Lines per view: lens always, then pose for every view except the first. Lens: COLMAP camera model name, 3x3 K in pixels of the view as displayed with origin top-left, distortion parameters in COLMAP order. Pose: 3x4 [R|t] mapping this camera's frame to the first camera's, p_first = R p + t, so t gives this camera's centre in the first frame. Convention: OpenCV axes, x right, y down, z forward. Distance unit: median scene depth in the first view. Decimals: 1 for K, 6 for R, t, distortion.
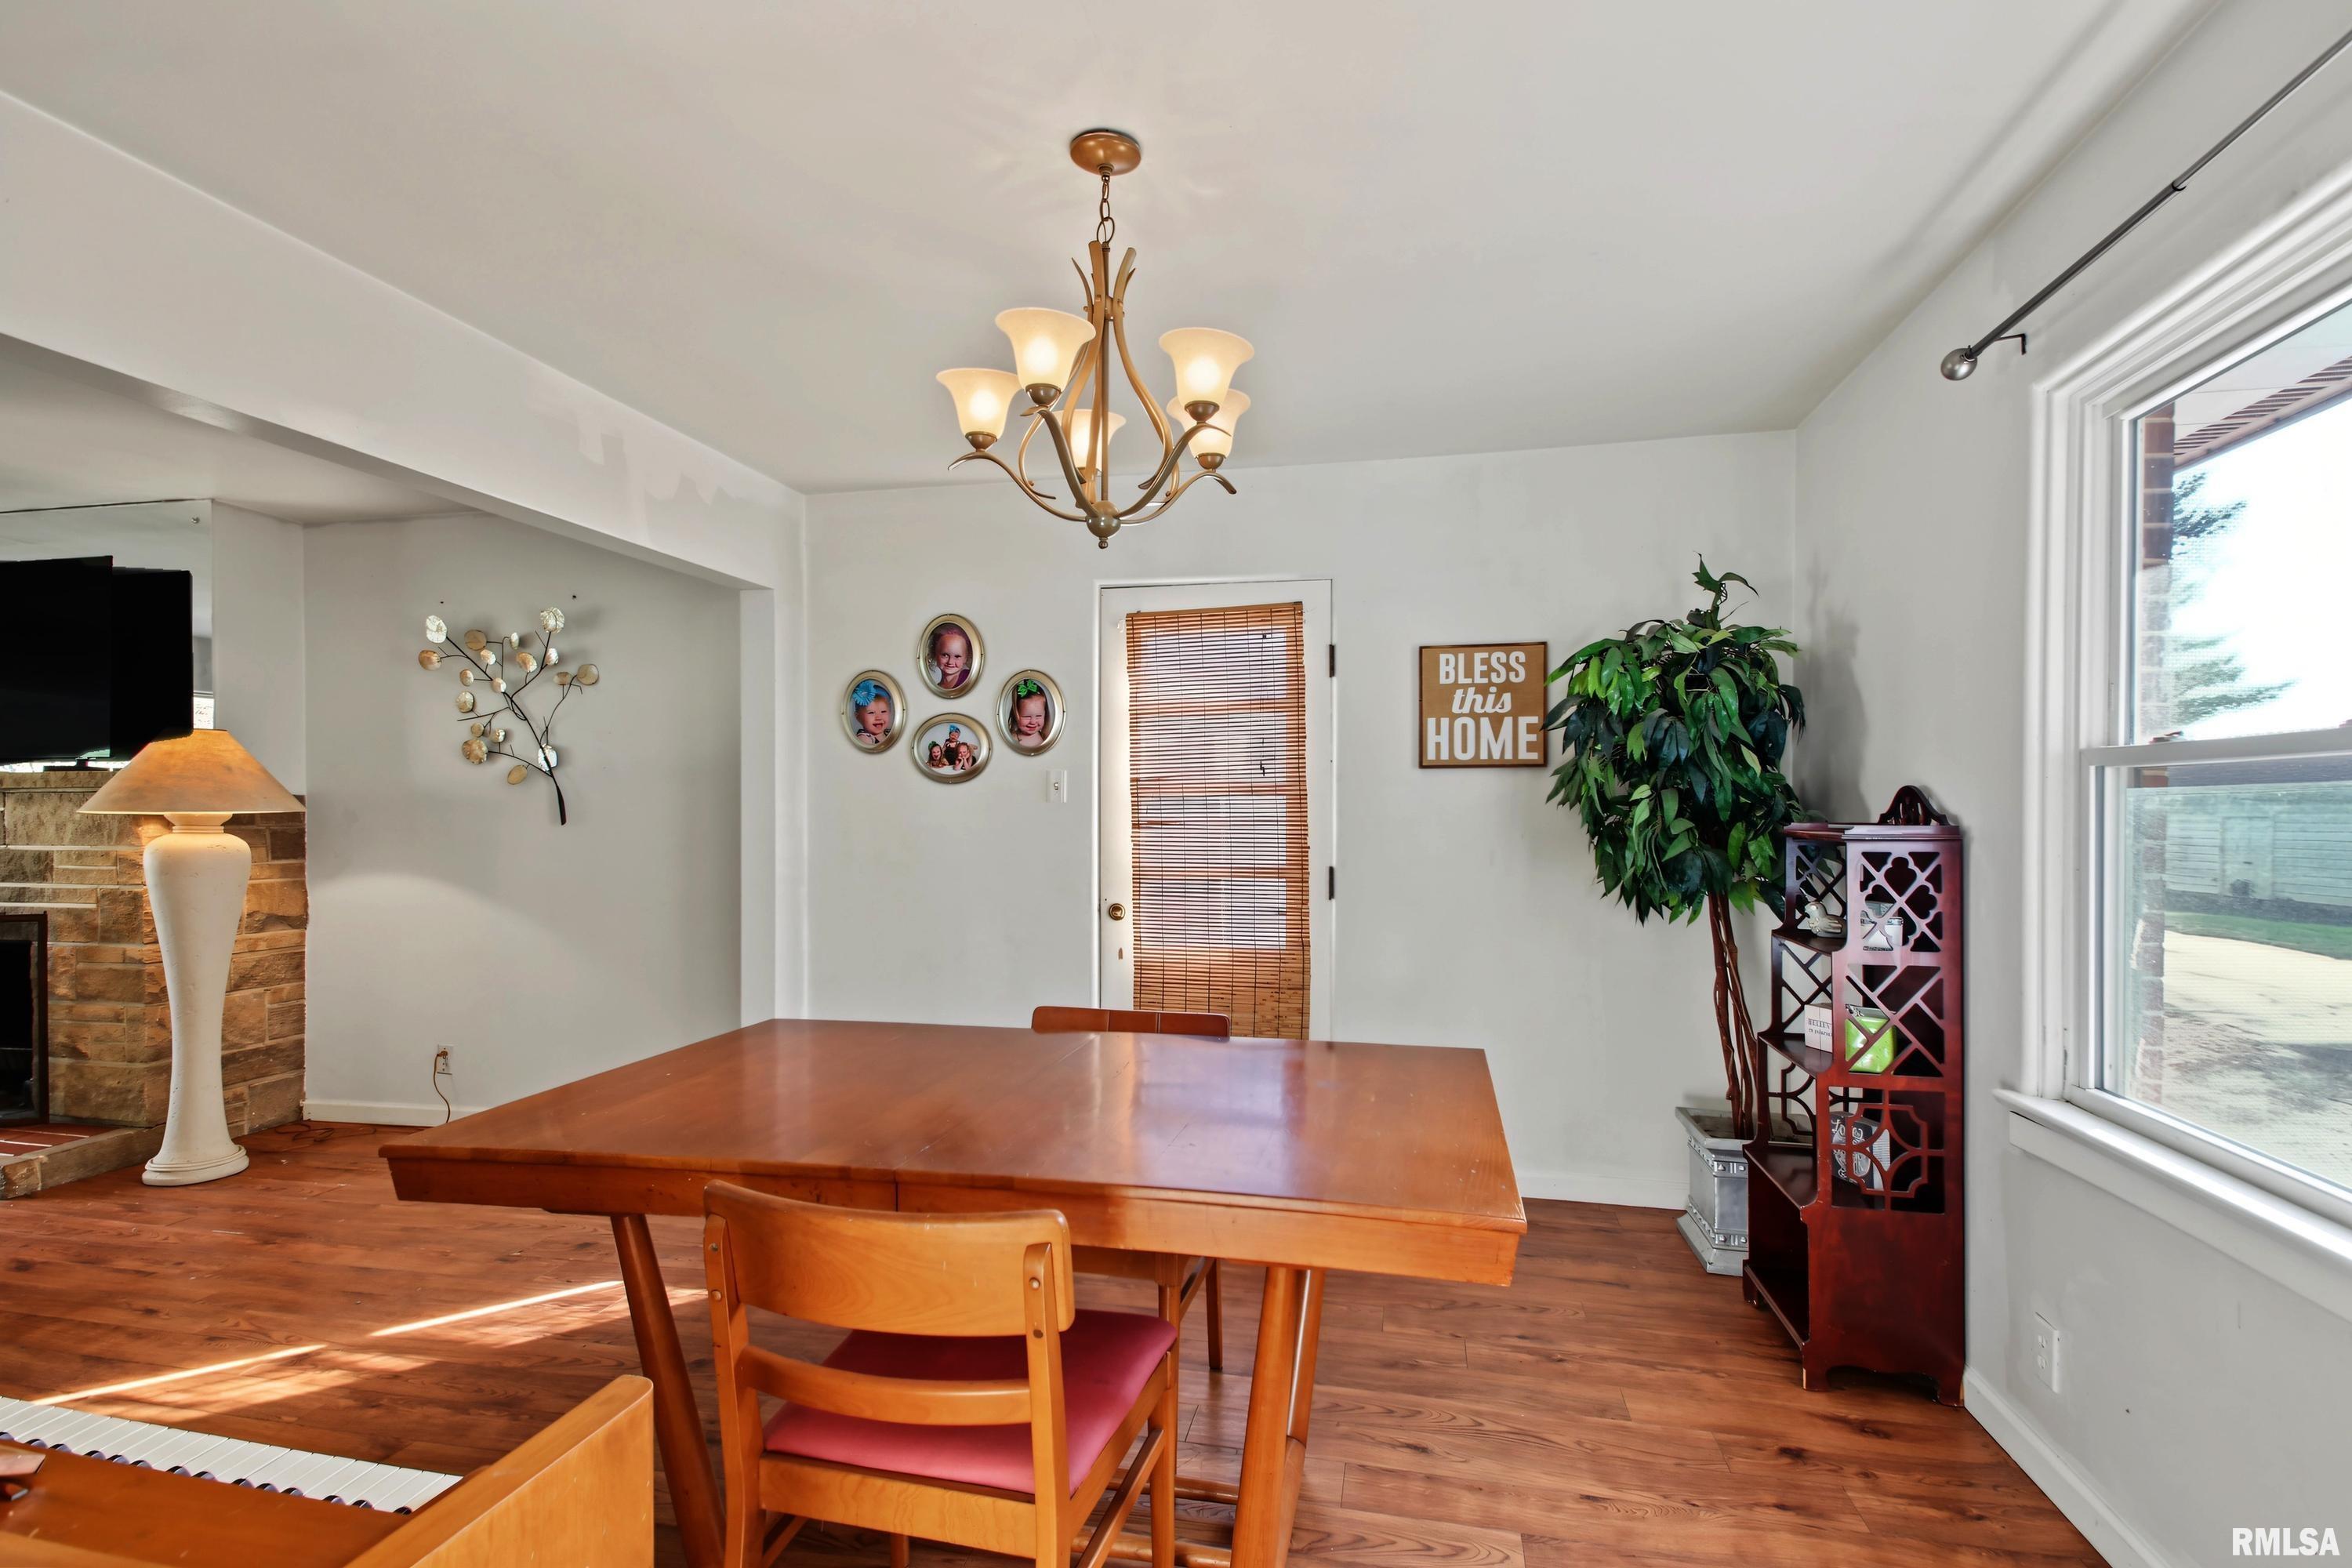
lens RADIAL K [[1110.6, 0, 1178.5], [0, 1110.6, 818.2], [0, 0, 1]] dist [-0.001240, -0.000121]
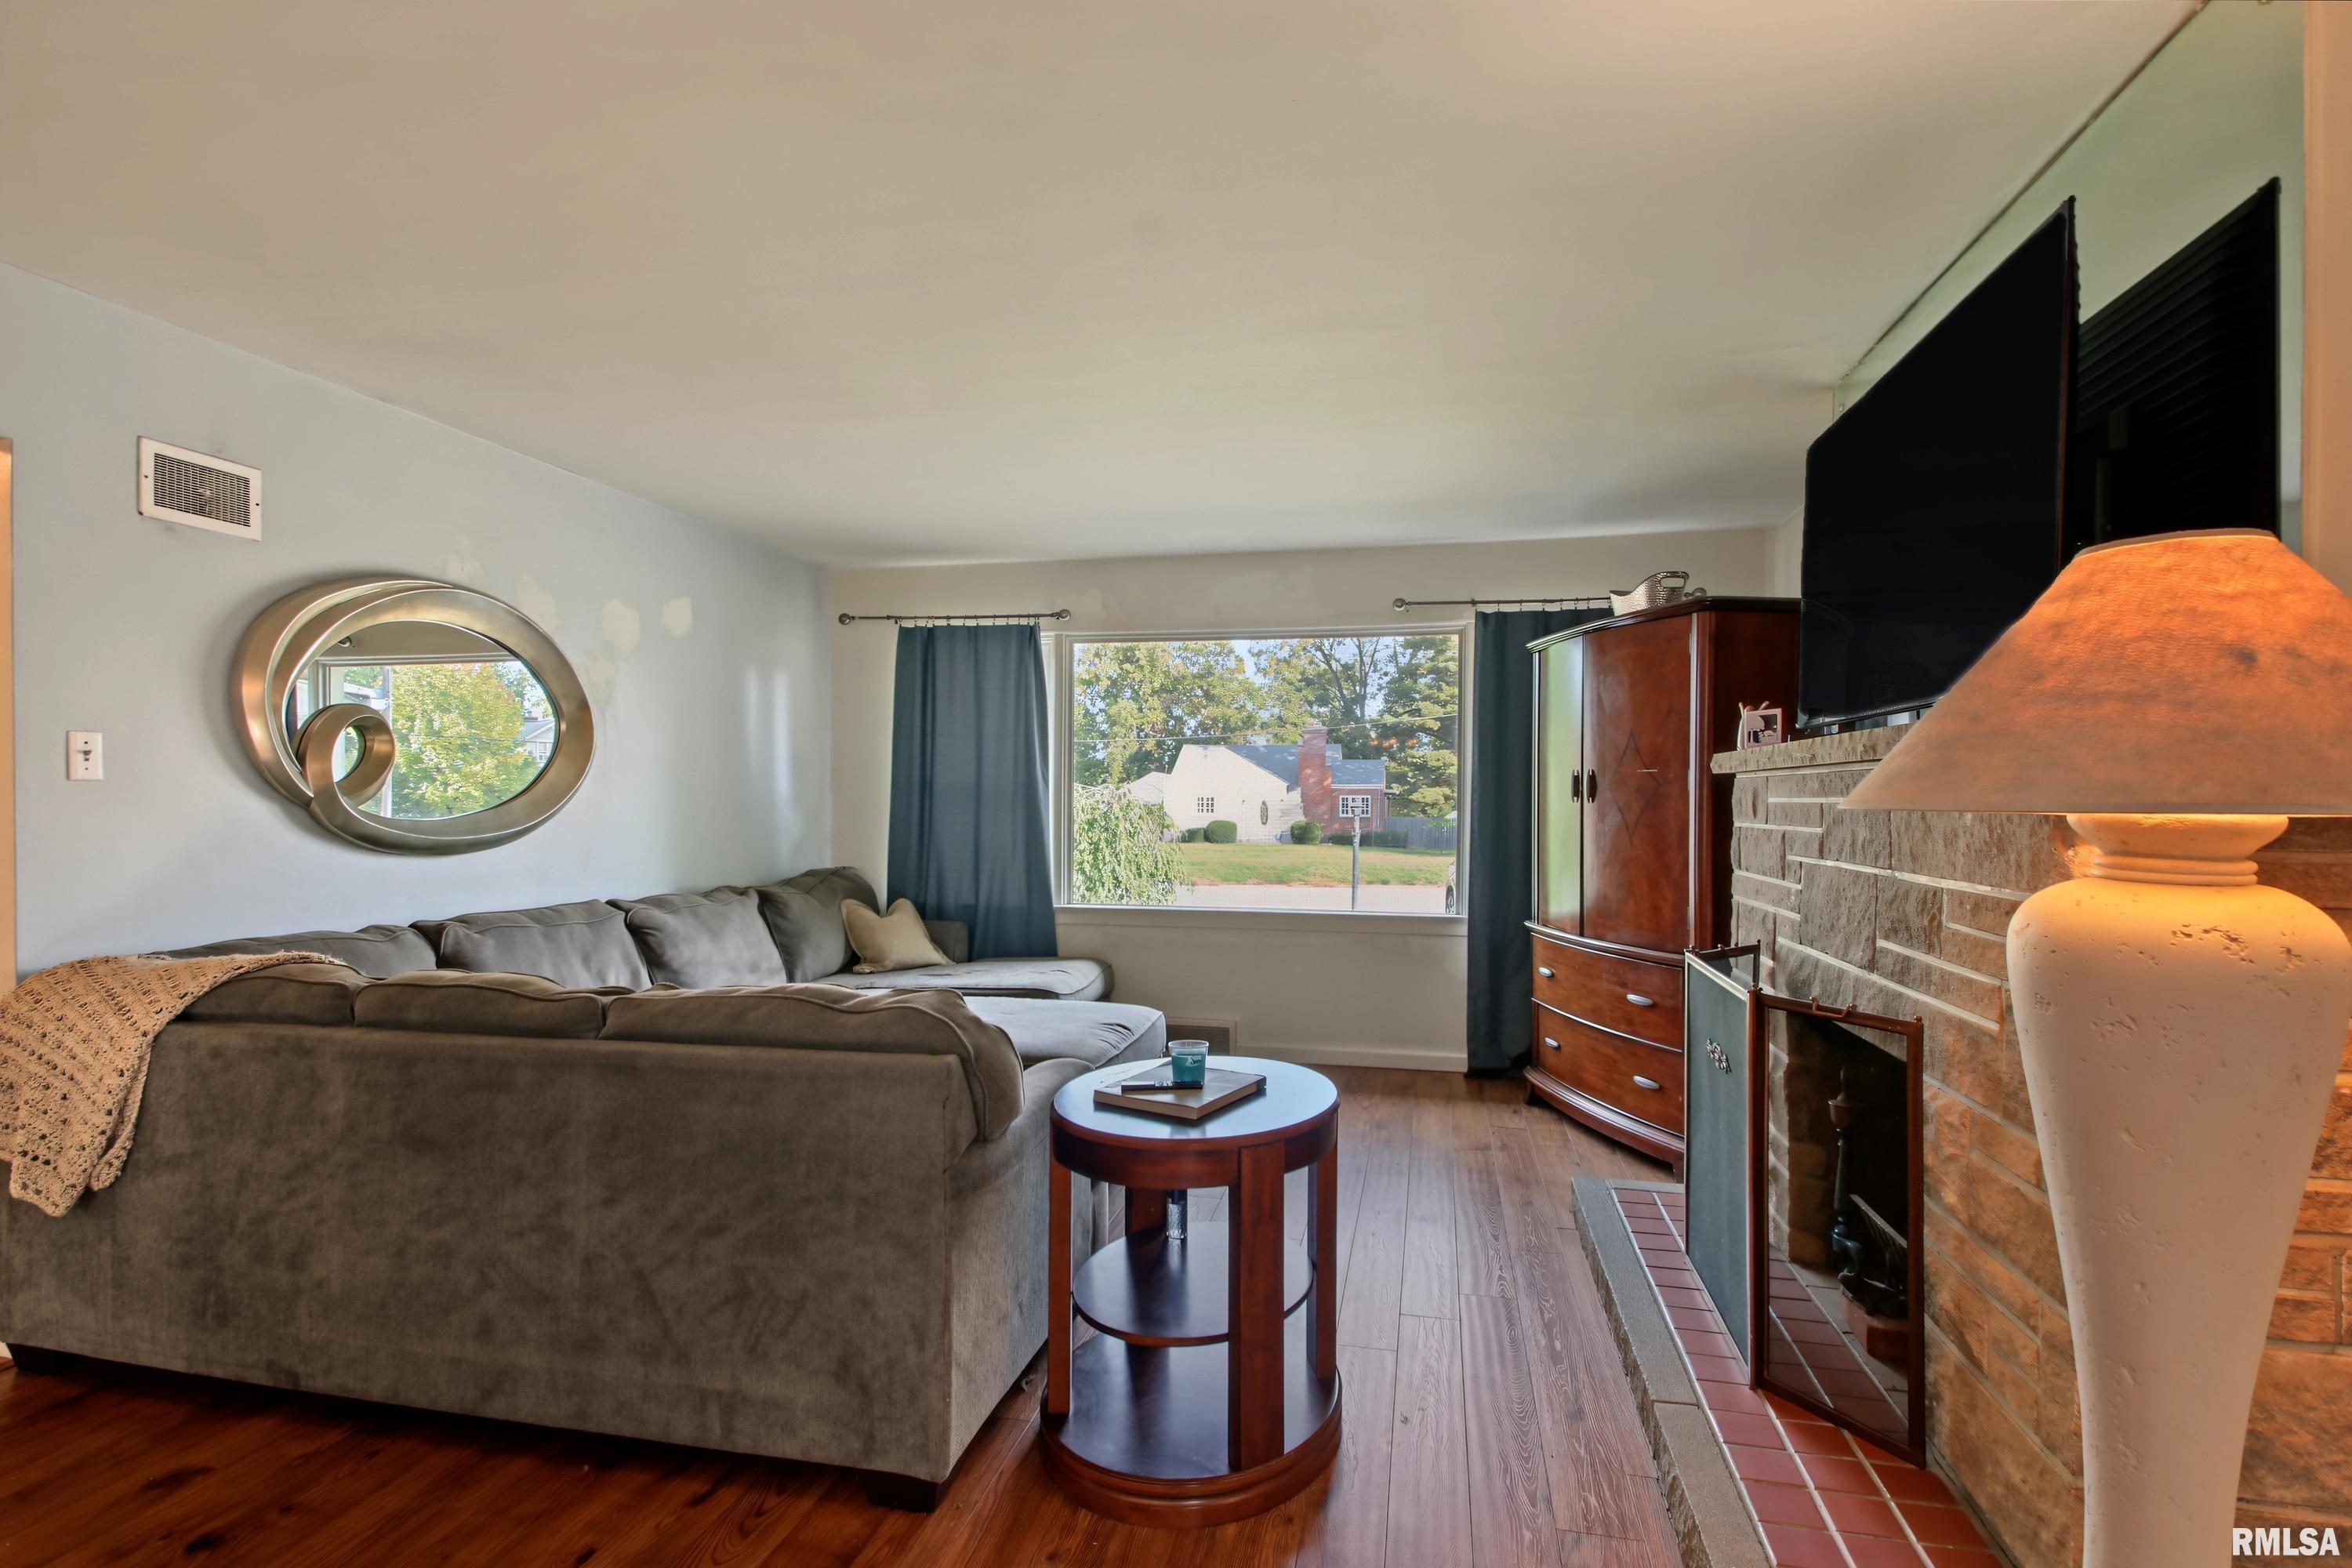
lens RADIAL K [[1143.1, 0, 1188.4], [0, 1143.1, 781.0], [0, 0, 1]] dist [-0.001464, -0.000216]
pose [[-0.006774, -0.007903, -0.999946, -0.604039], [-0.012005, 0.999897, -0.007821, -0.009654], [0.999905, 0.011952, -0.006868, 0.780278]]
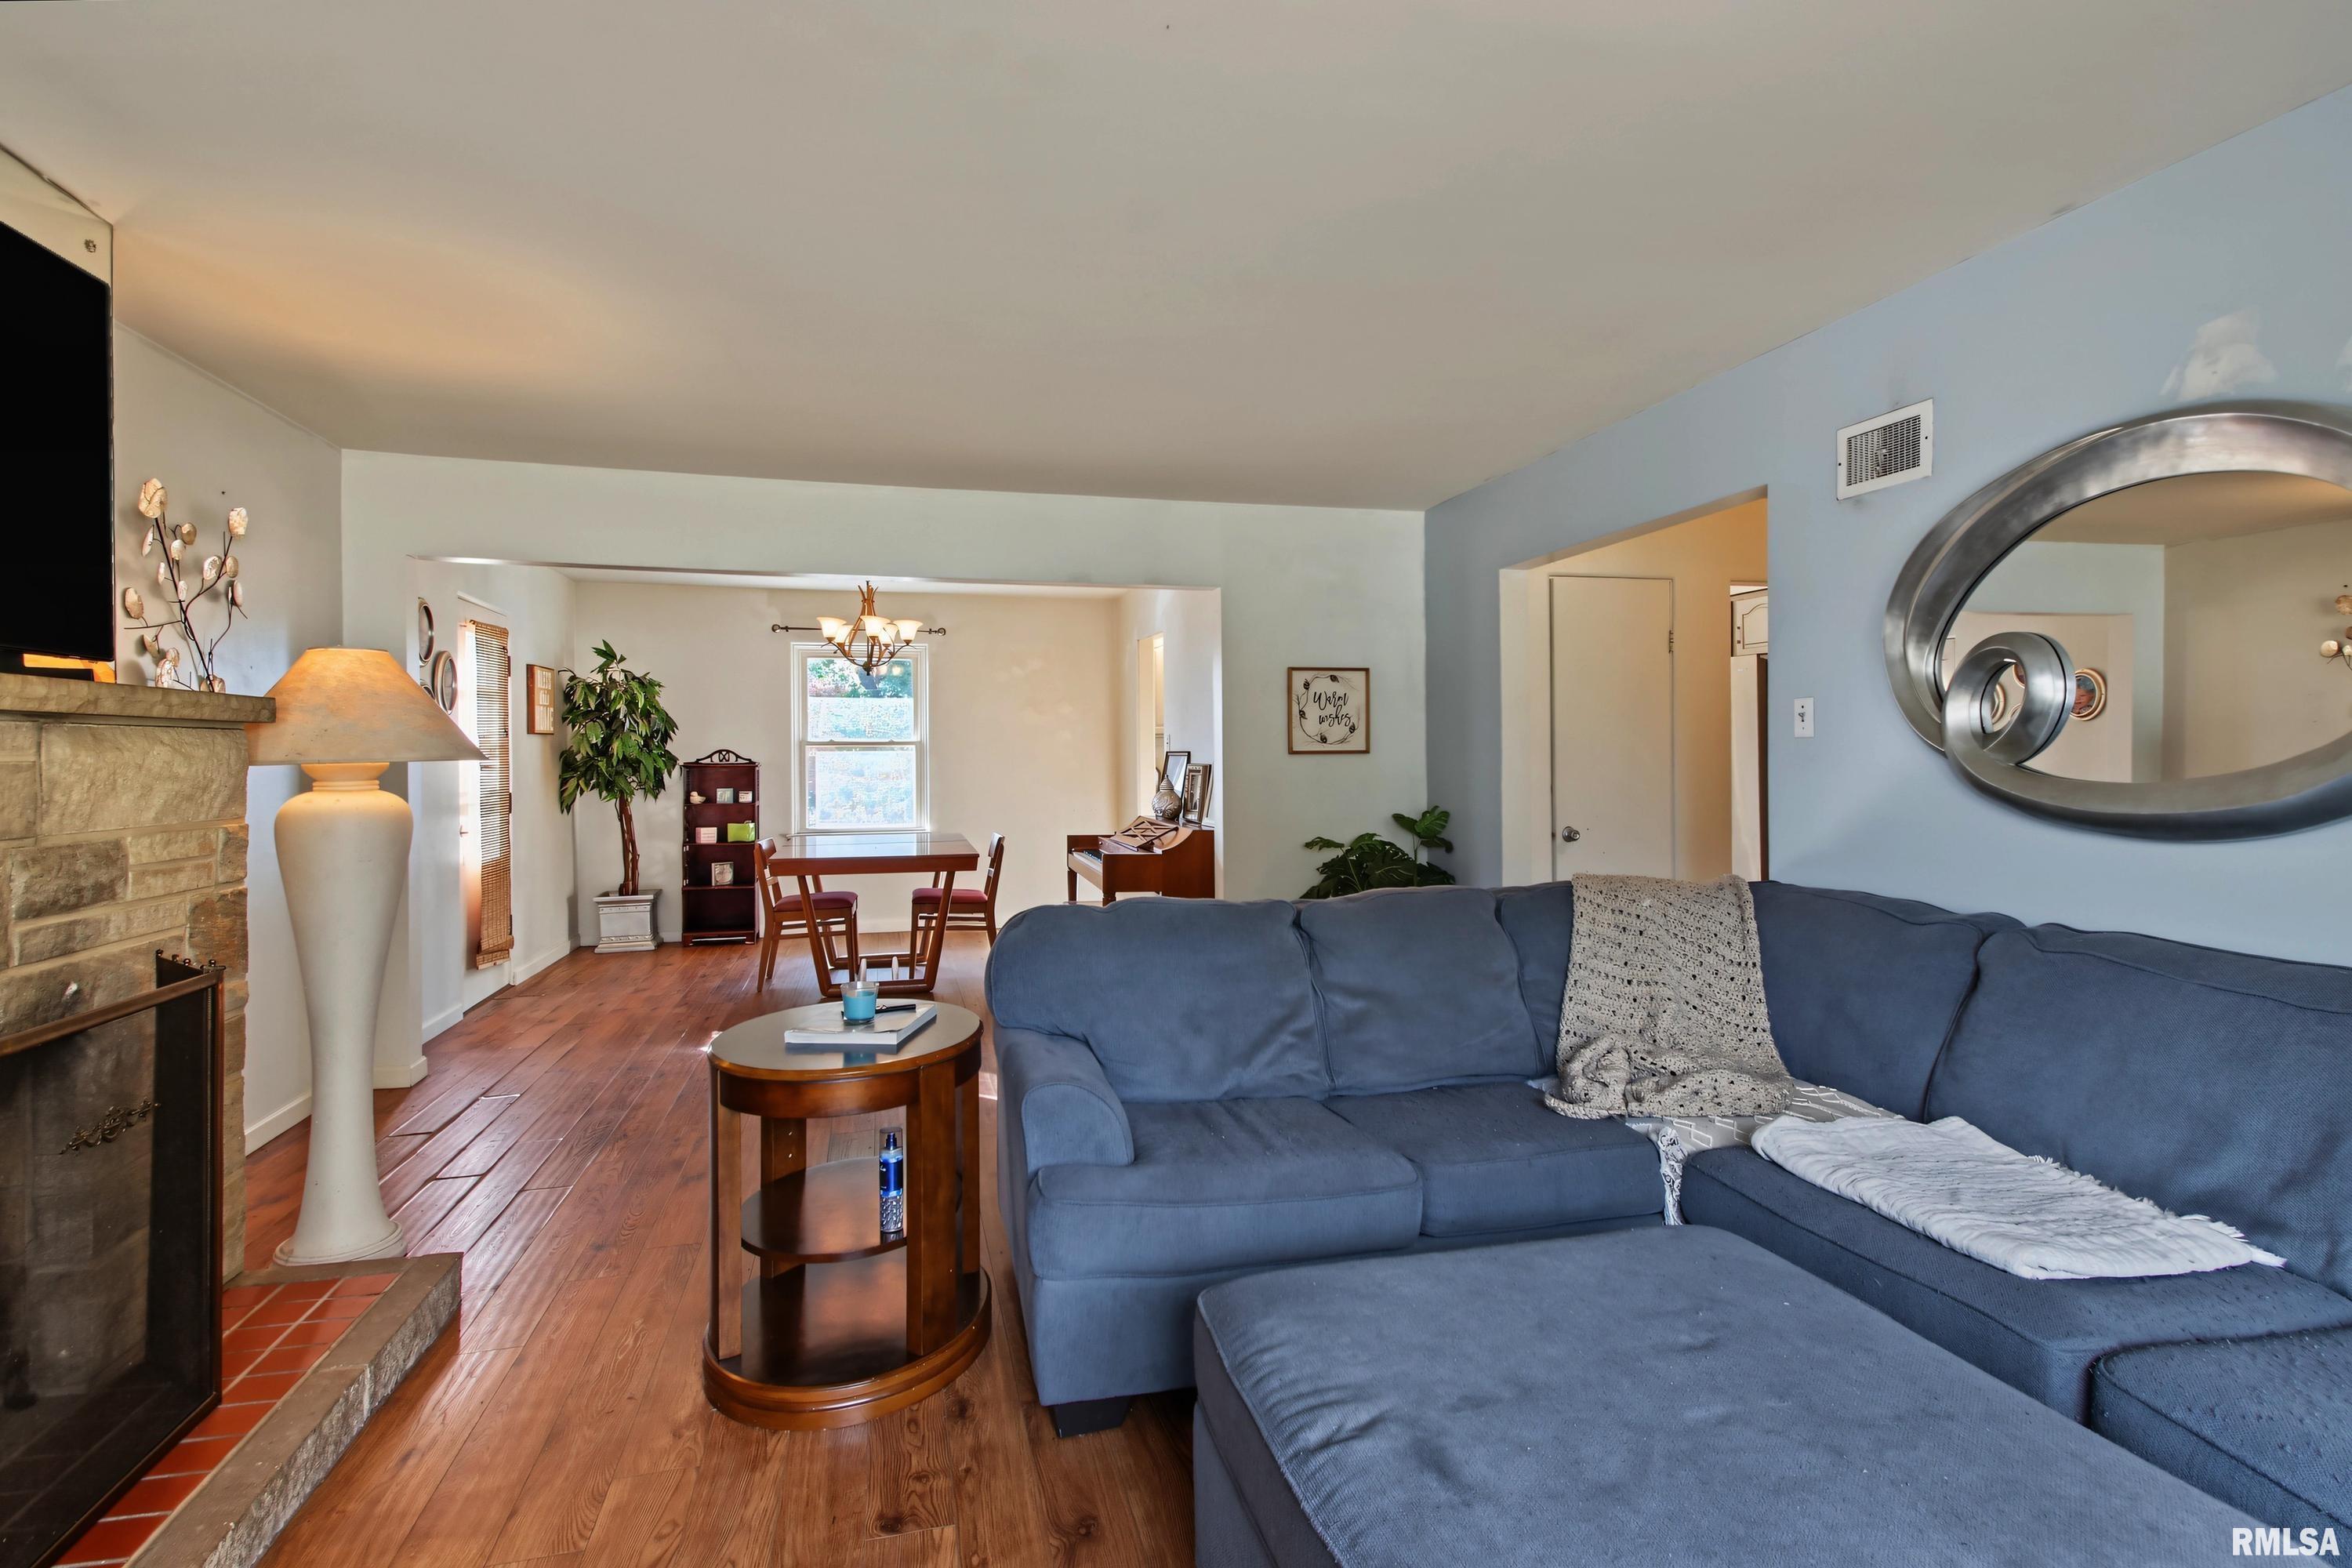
lens RADIAL K [[1143.1, 0, 1188.4], [0, 1143.1, 781.0], [0, 0, 1]] dist [-0.001464, -0.000216]
pose [[-0.447445, -0.015546, 0.894176, -1.873565], [0.011169, 0.999674, 0.022969, 0.000204], [-0.894242, 0.020264, -0.447125, 0.892962]]
